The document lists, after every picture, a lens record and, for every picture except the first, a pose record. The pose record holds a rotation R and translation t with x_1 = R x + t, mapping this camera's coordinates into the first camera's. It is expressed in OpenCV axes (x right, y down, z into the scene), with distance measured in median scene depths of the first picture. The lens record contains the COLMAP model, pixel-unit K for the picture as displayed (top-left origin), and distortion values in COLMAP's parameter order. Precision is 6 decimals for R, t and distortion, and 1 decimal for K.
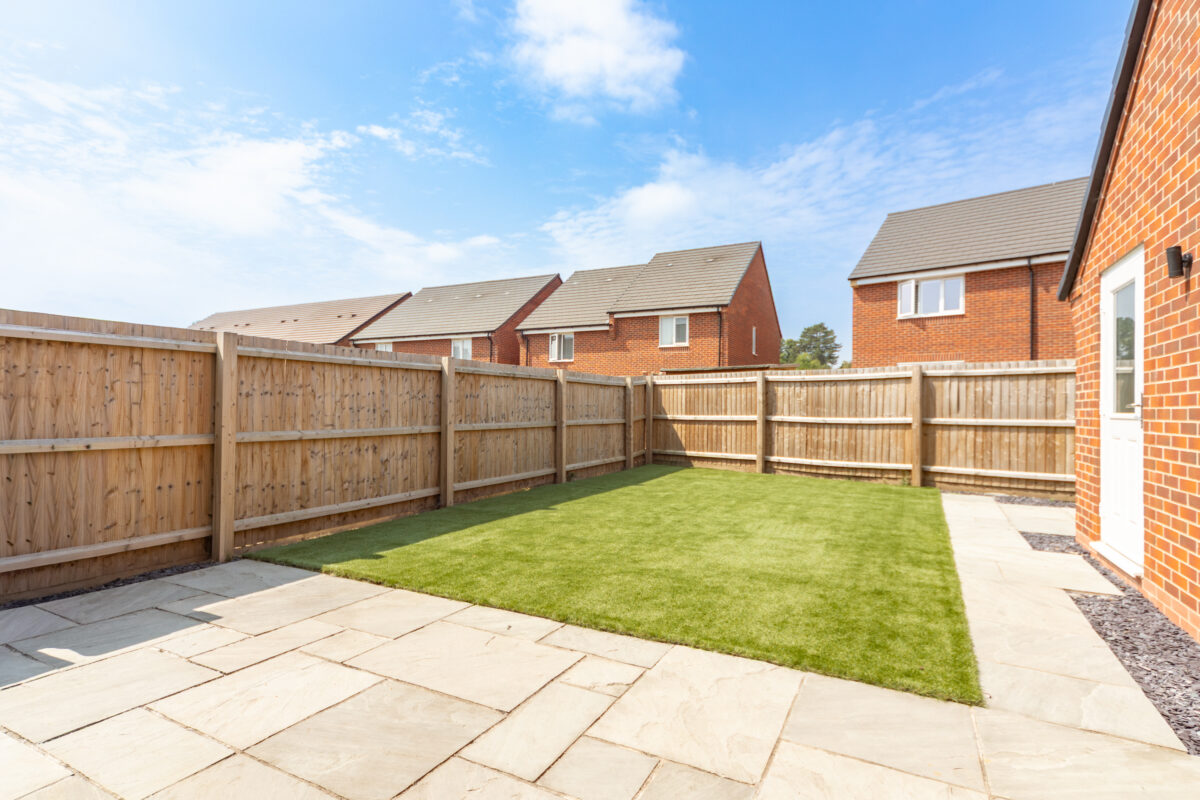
lens RADIAL K [[593.7, 0, 602.4], [0, 593.7, 405.2], [0, 0, 1]] dist [0.004670, -0.000288]
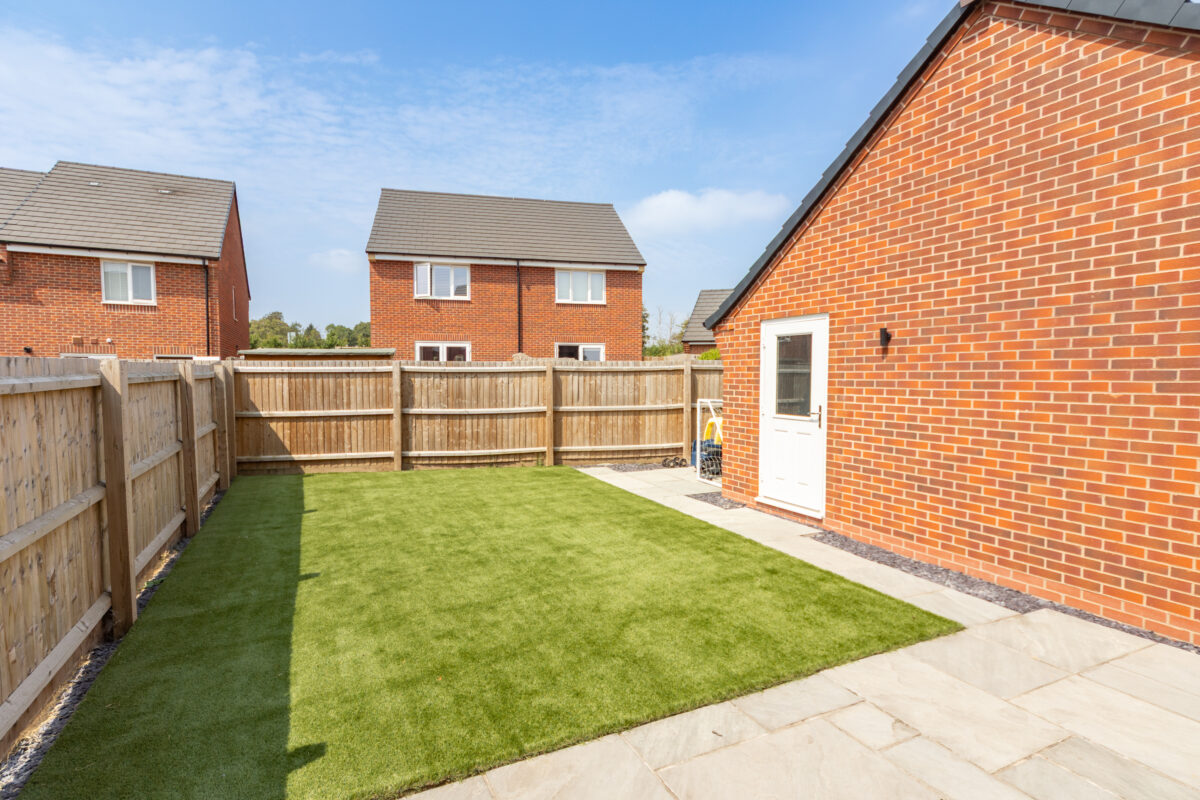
lens RADIAL K [[593.7, 0, 602.4], [0, 593.7, 405.2], [0, 0, 1]] dist [0.004670, -0.000288]
pose [[0.596717, -0.053817, 0.800645, -0.307394], [0.000954, 0.997795, 0.066358, -0.053754], [-0.802451, -0.038833, 0.595452, 0.211737]]
